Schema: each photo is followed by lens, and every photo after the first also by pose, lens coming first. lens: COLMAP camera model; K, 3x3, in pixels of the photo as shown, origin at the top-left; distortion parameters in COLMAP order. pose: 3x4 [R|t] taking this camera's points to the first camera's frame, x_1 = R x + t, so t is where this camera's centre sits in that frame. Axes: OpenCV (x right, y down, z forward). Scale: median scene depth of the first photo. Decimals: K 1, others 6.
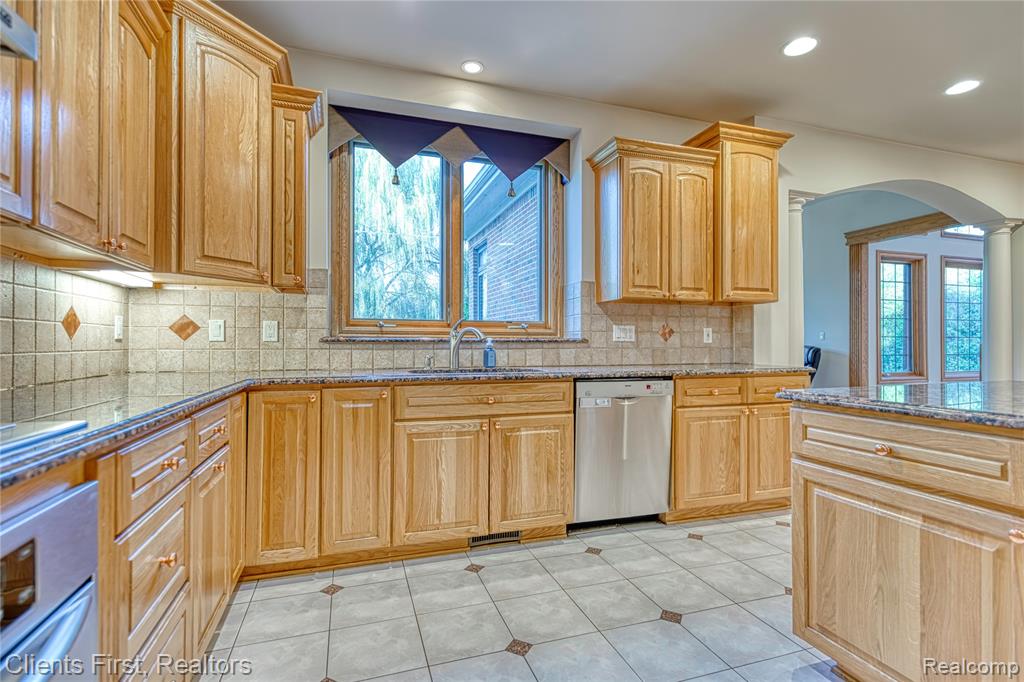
lens RADIAL K [[470.8, 0, 512.0], [0, 470.8, 341.0], [0, 0, 1]] dist [0.000189, -0.000125]
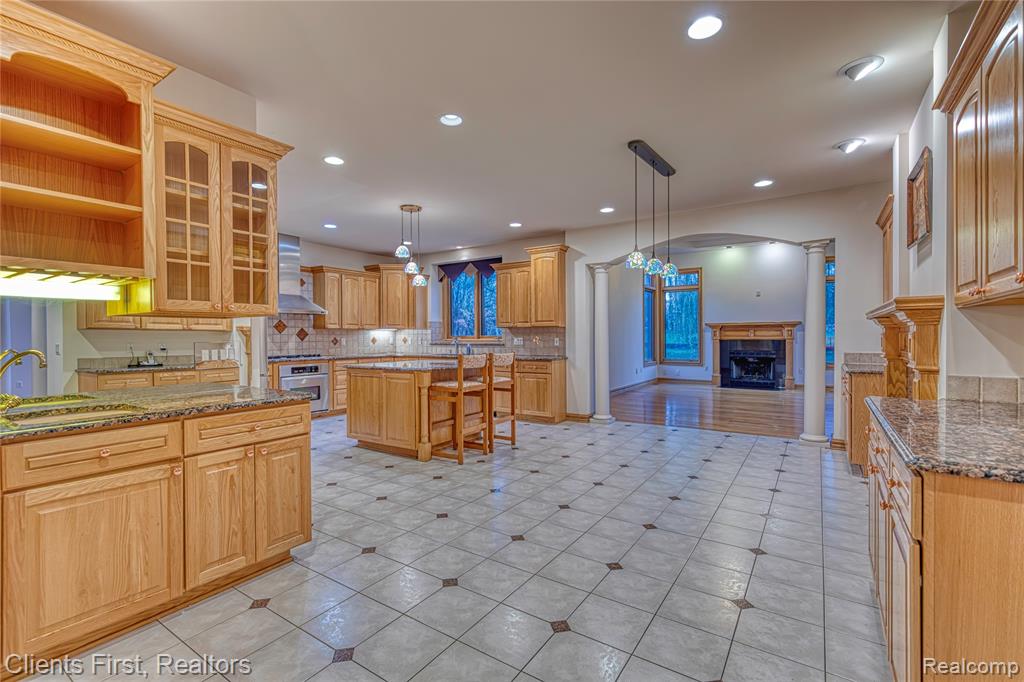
lens RADIAL K [[463.5, 0, 528.4], [0, 463.5, 339.8], [0, 0, 1]] dist [0.001326, 0.000029]
pose [[0.623993, 0.001762, -0.781428, 2.190062], [0.011870, 0.999861, 0.011733, -0.052606], [0.781340, -0.016597, 0.623885, -0.384517]]
